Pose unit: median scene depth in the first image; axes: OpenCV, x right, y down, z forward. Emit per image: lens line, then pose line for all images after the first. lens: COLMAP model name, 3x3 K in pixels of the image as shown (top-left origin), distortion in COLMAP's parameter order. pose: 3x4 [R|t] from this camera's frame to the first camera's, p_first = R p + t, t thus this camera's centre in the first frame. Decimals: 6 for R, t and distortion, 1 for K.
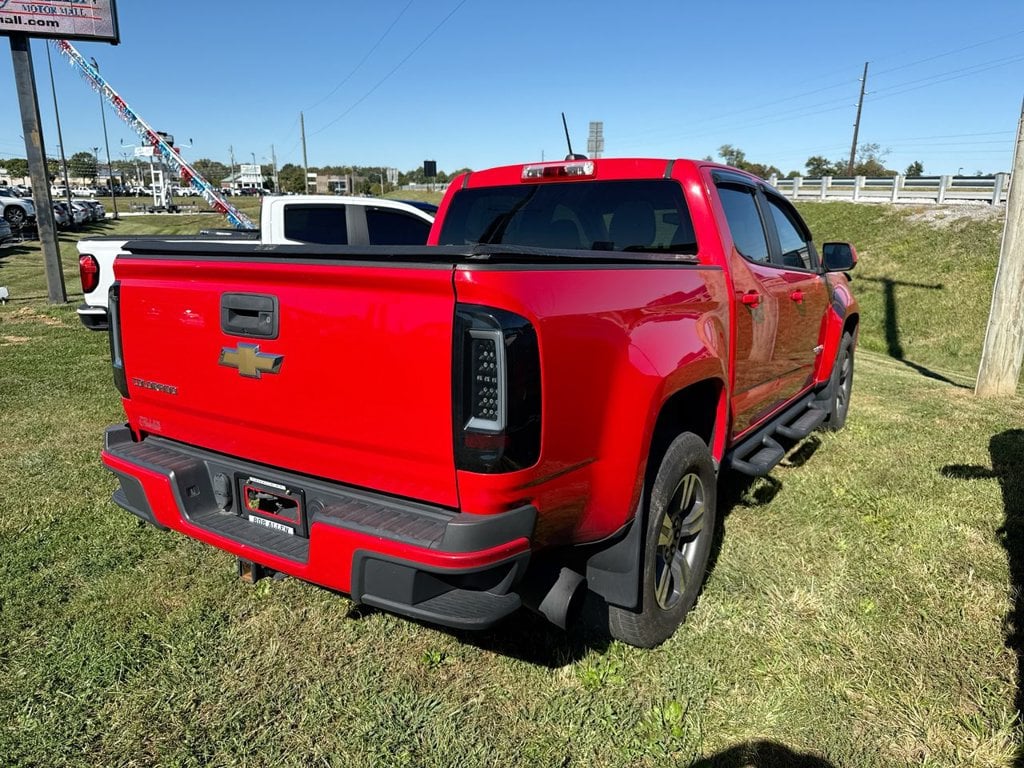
lens RADIAL K [[752.3, 0, 508.9], [0, 752.3, 384.8], [0, 0, 1]] dist [0.024946, -0.029243]
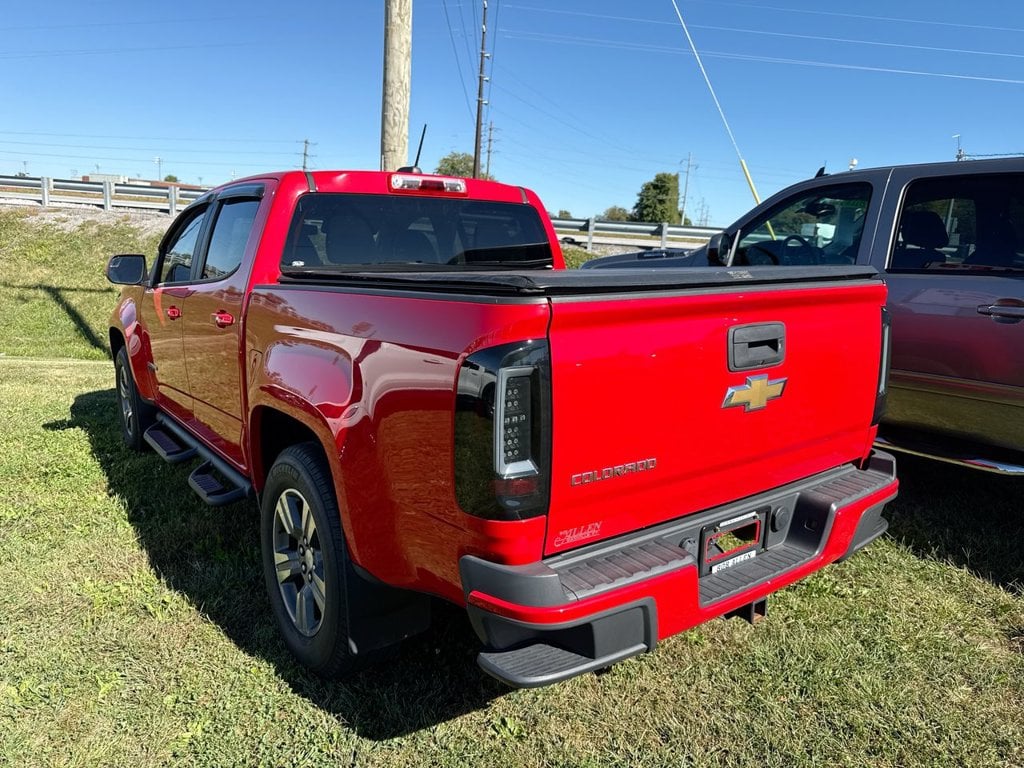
lens RADIAL K [[752.3, 0, 507.6], [0, 752.3, 388.1], [0, 0, 1]] dist [0.024946, -0.029243]
pose [[0.338464, -0.180780, 0.923450, -0.270668], [0.176557, 0.976143, 0.126383, -0.043614], [-0.924267, 0.120266, 0.362307, 0.191250]]
